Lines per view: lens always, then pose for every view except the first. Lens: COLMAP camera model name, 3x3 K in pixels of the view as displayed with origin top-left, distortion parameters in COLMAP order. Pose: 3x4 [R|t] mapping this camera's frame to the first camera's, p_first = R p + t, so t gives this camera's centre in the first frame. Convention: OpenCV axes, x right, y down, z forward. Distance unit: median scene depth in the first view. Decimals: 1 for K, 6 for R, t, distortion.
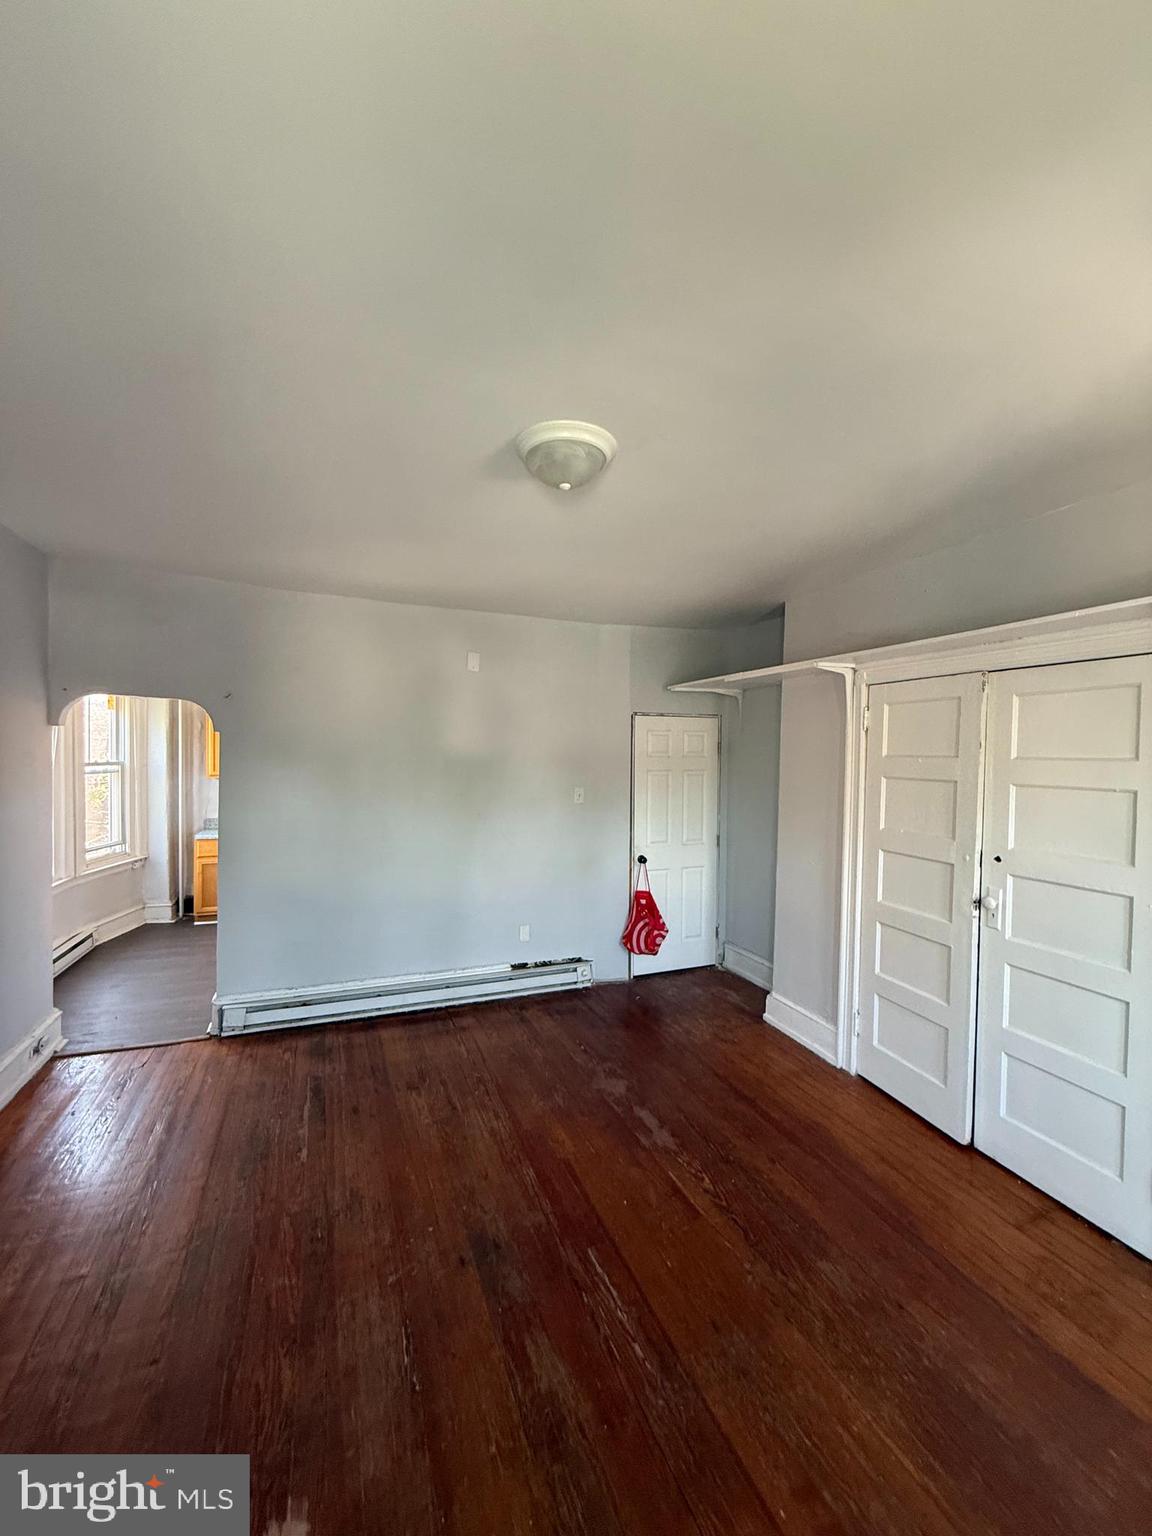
lens RADIAL K [[608.5, 0, 572.6], [0, 608.5, 763.6], [0, 0, 1]] dist [-0.001670, 0.000228]
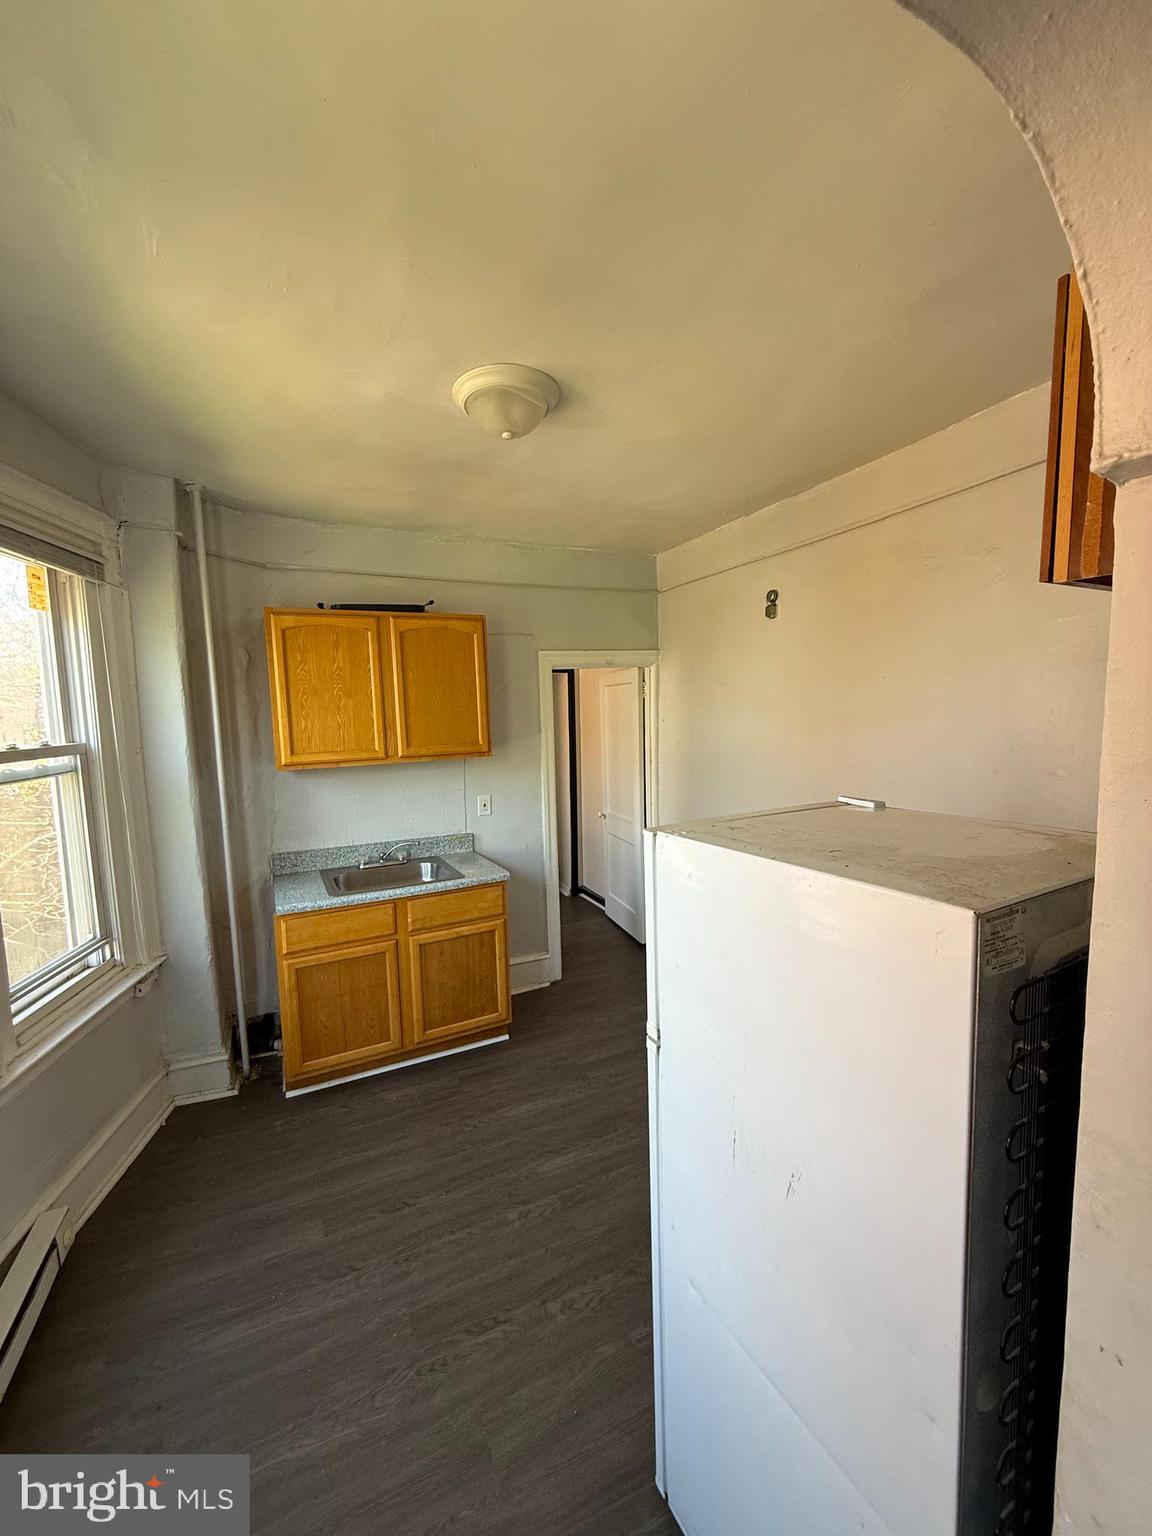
lens RADIAL K [[608.5, 0, 580.1], [0, 608.5, 766.2], [0, 0, 1]] dist [-0.001670, 0.000228]
pose [[0.997192, -0.042414, 0.061721, -0.425049], [0.037165, 0.995786, 0.083836, -0.010001], [-0.065017, -0.081306, 0.994566, 0.560425]]
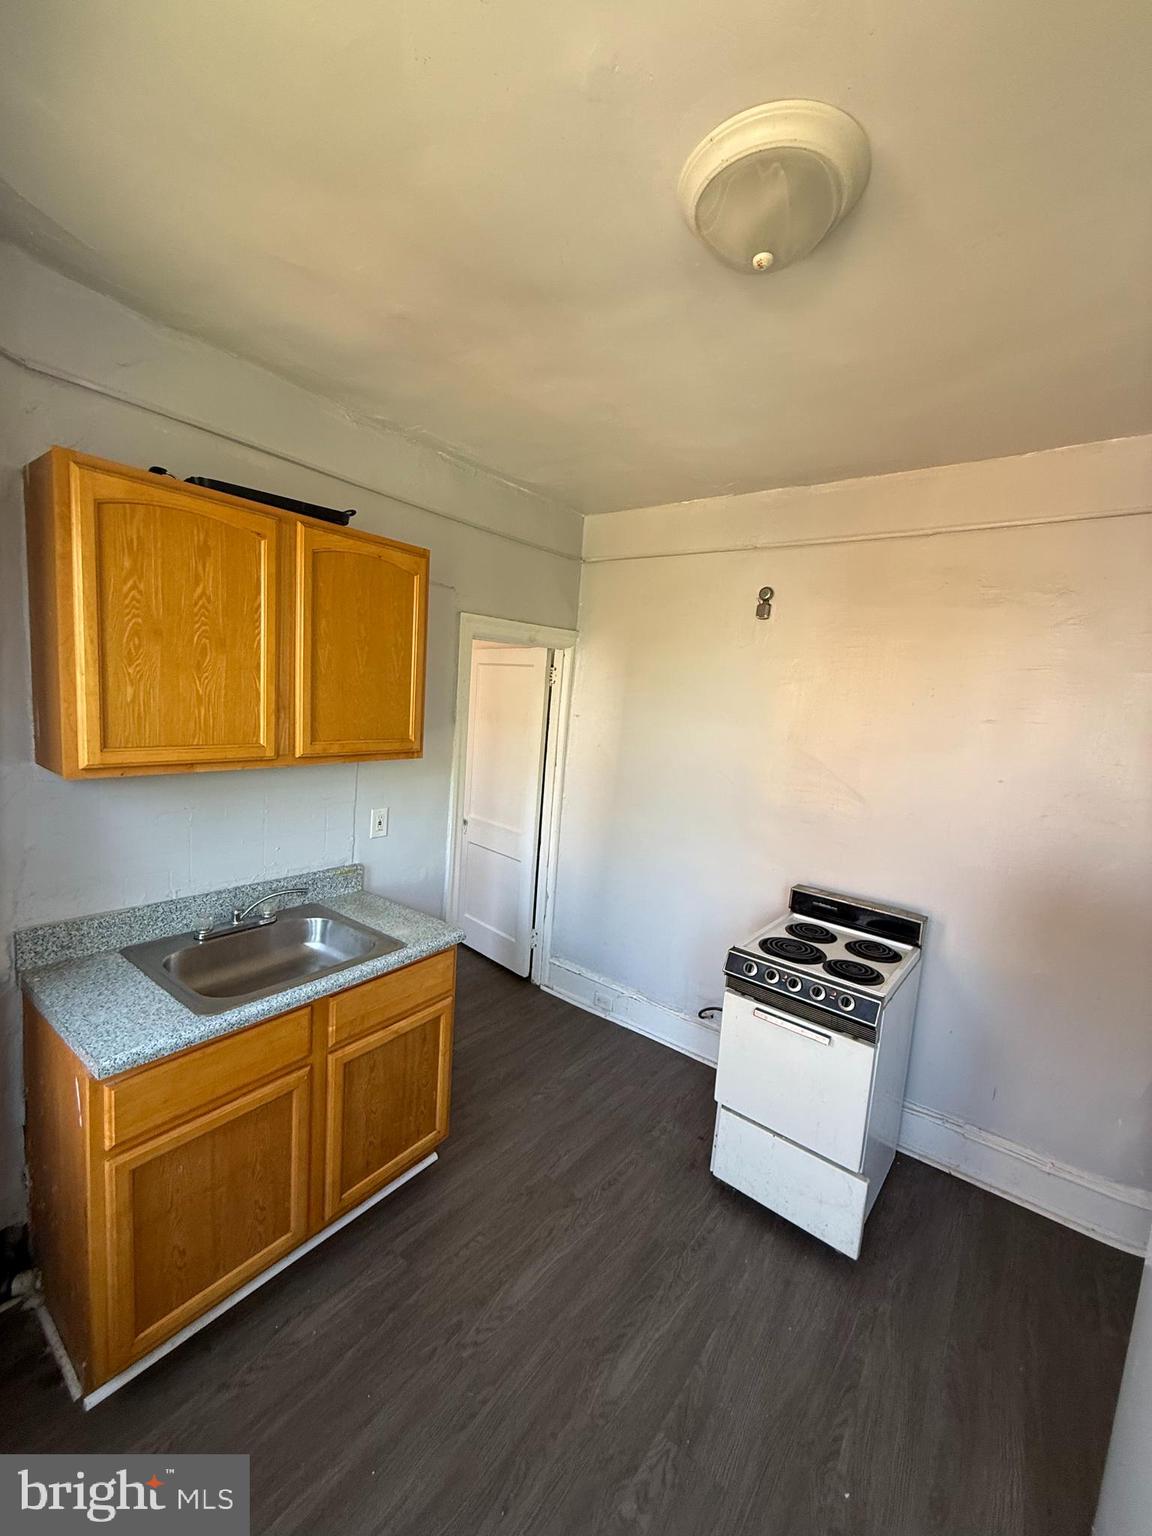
lens RADIAL K [[608.5, 0, 576.3], [0, 608.5, 764.8], [0, 0, 1]] dist [-0.001670, 0.000228]
pose [[0.861340, -0.005008, 0.508005, -0.580854], [-0.063298, 0.991102, 0.117094, -0.022036], [-0.504071, -0.133013, 0.853358, 0.742166]]
